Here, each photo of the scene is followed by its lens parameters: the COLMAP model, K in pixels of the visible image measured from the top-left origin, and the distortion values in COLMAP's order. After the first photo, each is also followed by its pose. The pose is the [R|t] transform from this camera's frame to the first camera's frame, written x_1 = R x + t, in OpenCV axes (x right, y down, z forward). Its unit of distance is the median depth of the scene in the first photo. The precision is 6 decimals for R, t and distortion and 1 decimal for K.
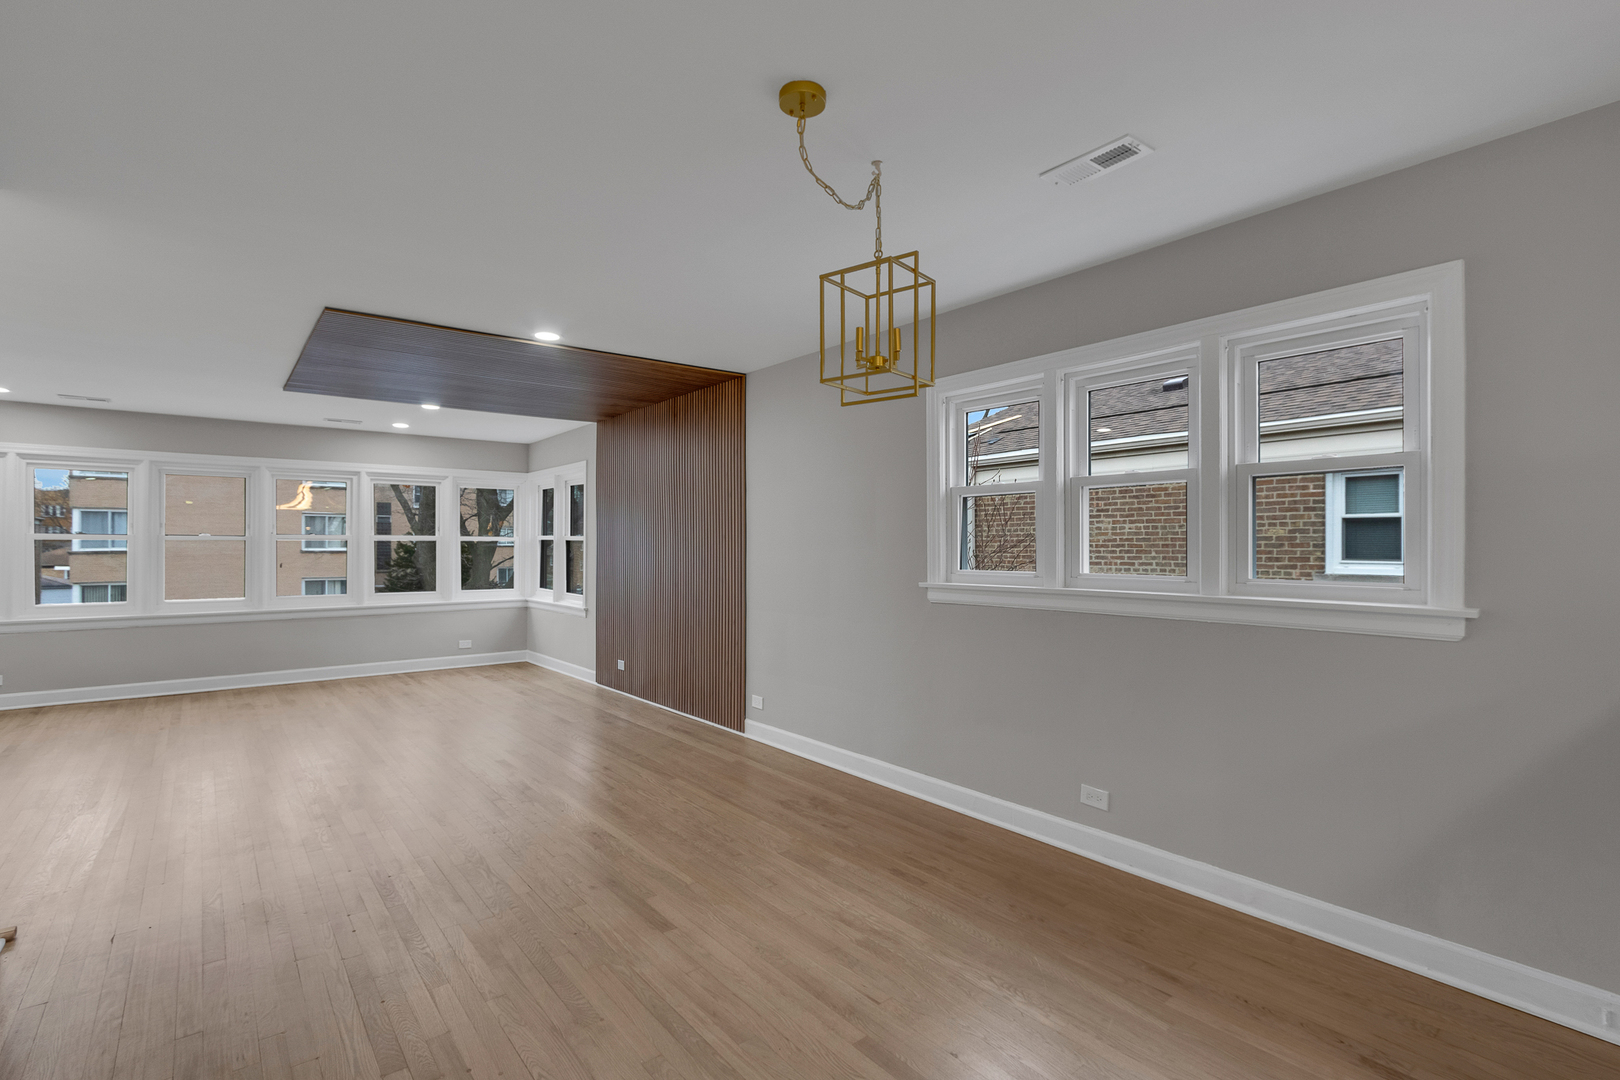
lens RADIAL K [[762.2, 0, 813.7], [0, 762.2, 529.4], [0, 0, 1]] dist [-0.000959, -0.000461]
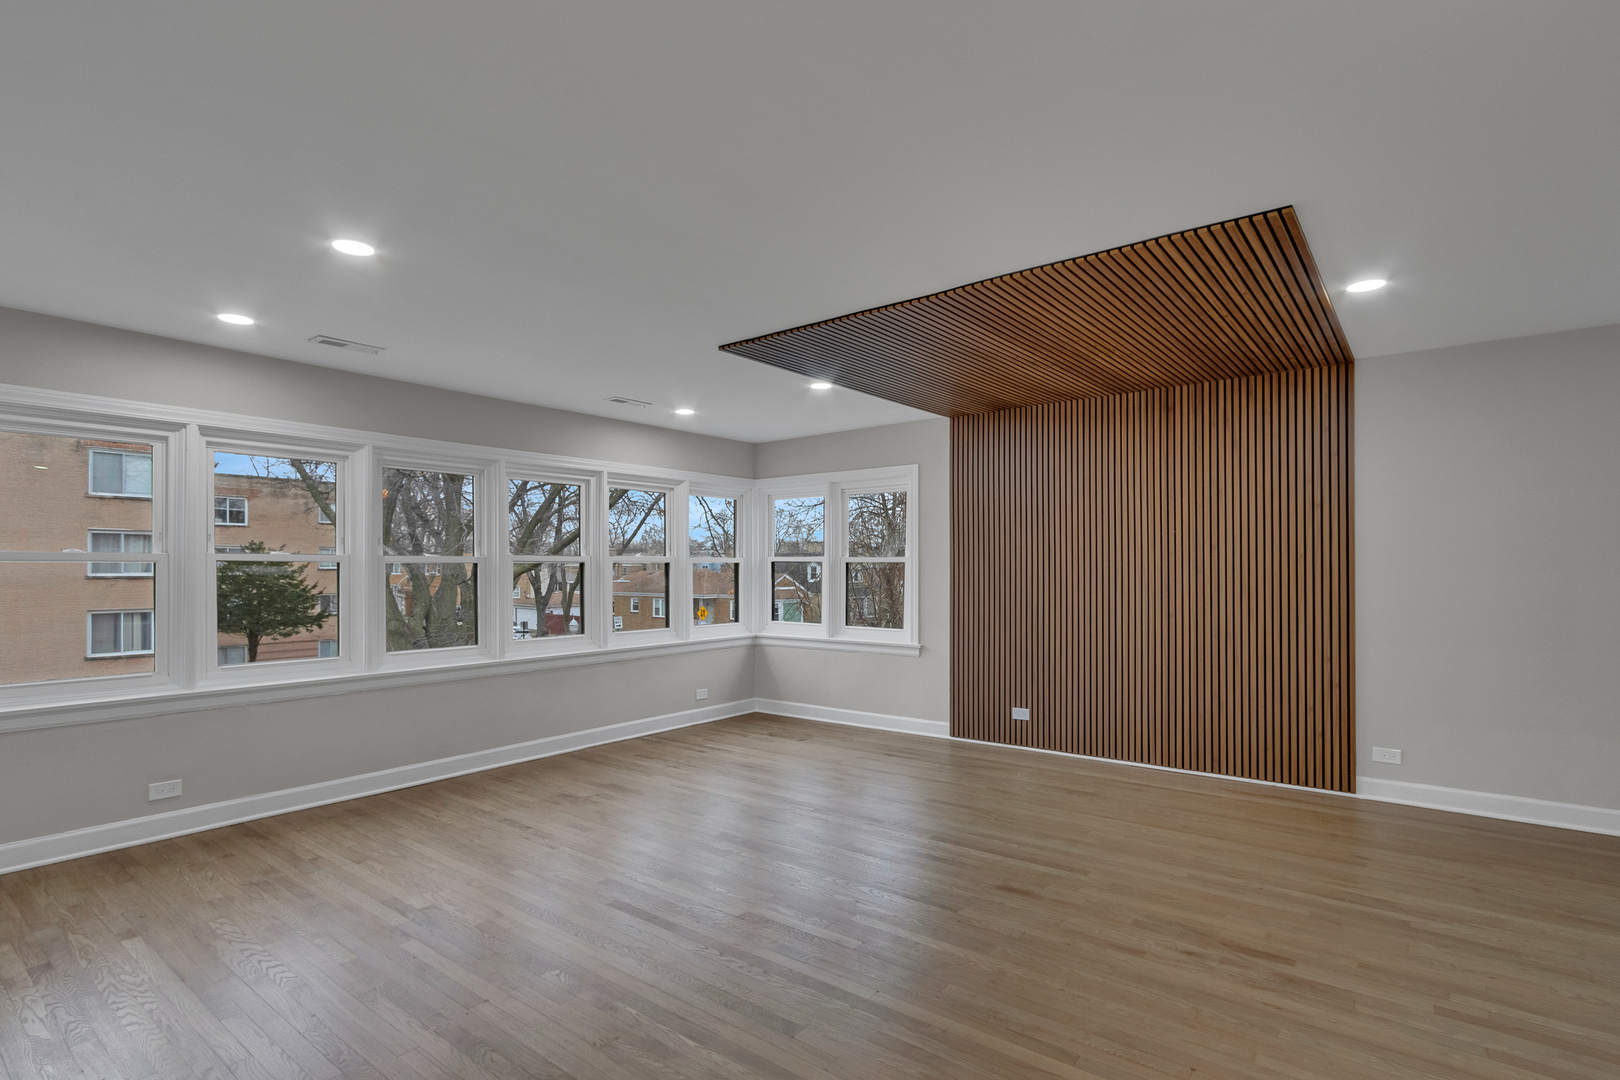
lens RADIAL K [[770.7, 0, 813.4], [0, 770.7, 557.9], [0, 0, 1]] dist [0.001193, 0.000606]
pose [[0.973086, -0.001541, 0.230435, -1.095488], [-0.000732, 0.999952, 0.009780, 0.003750], [-0.230439, -0.009686, 0.973039, 0.410133]]
